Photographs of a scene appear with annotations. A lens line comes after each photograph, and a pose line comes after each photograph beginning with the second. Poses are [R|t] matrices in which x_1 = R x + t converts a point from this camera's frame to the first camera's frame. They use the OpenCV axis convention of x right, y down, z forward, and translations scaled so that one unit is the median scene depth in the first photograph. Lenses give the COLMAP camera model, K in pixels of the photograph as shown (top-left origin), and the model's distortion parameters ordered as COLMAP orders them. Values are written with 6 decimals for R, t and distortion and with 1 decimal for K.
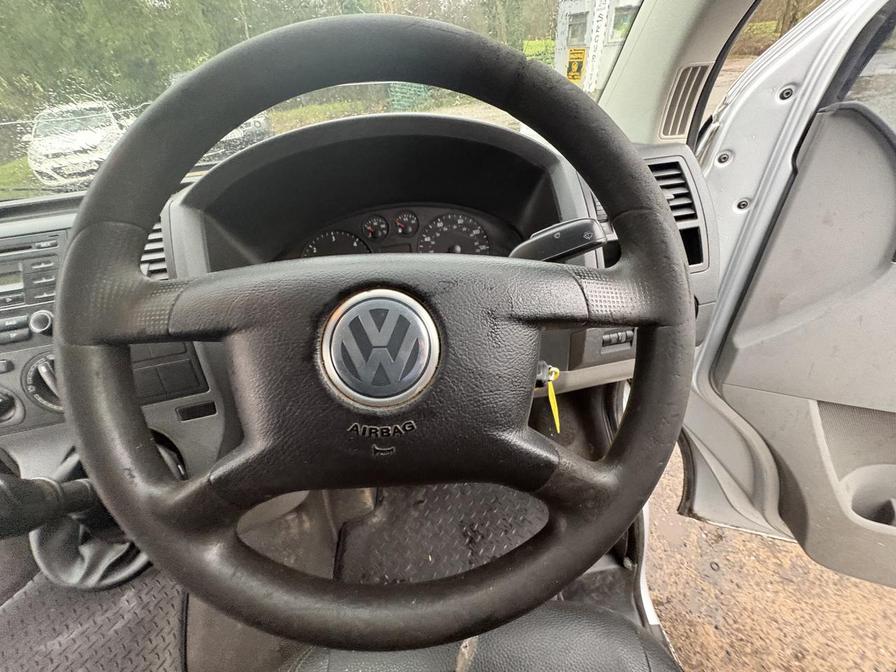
lens RADIAL K [[356.4, 0, 449.5], [0, 356.4, 336.5], [0, 0, 1]] dist [0.000342, -0.000257]
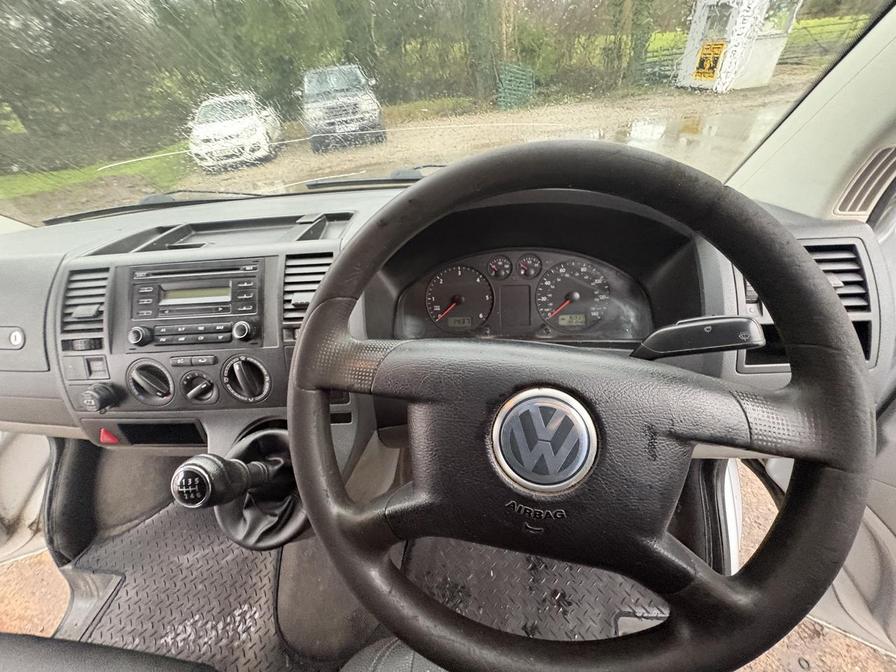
lens RADIAL K [[356.4, 0, 449.5], [0, 356.4, 337.2], [0, 0, 1]] dist [0.000342, -0.000257]
pose [[0.970347, 0.146983, -0.191891, -0.156118], [-0.144628, 0.989137, 0.026301, -0.139644], [0.193672, 0.002232, 0.981064, -0.090003]]
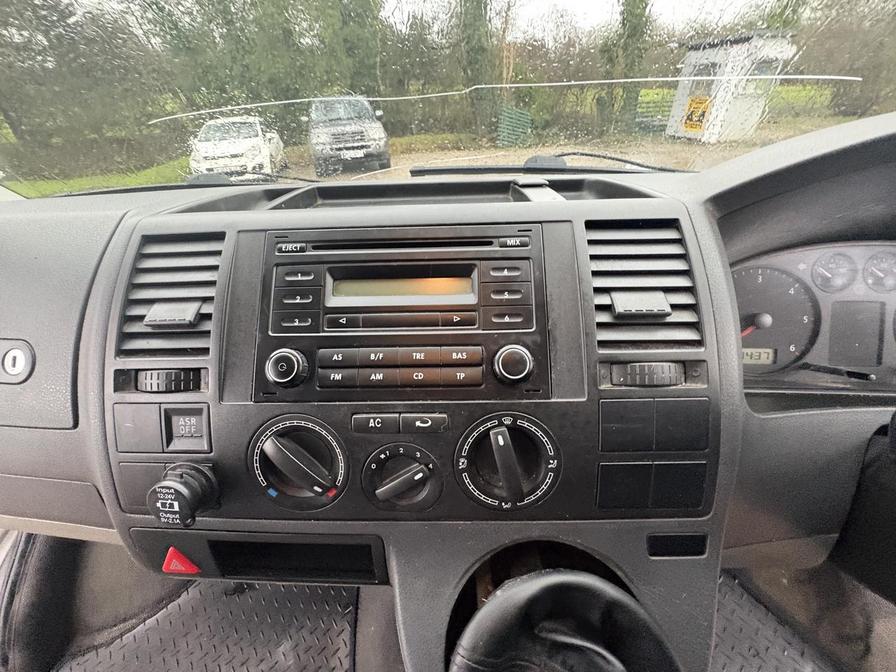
lens RADIAL K [[356.4, 0, 449.4], [0, 356.4, 336.7], [0, 0, 1]] dist [0.000342, -0.000257]
pose [[0.972504, 0.165730, -0.163612, -1.022550], [-0.177559, 0.982253, -0.060435, -0.026486], [0.150692, 0.087824, 0.984672, 0.329046]]
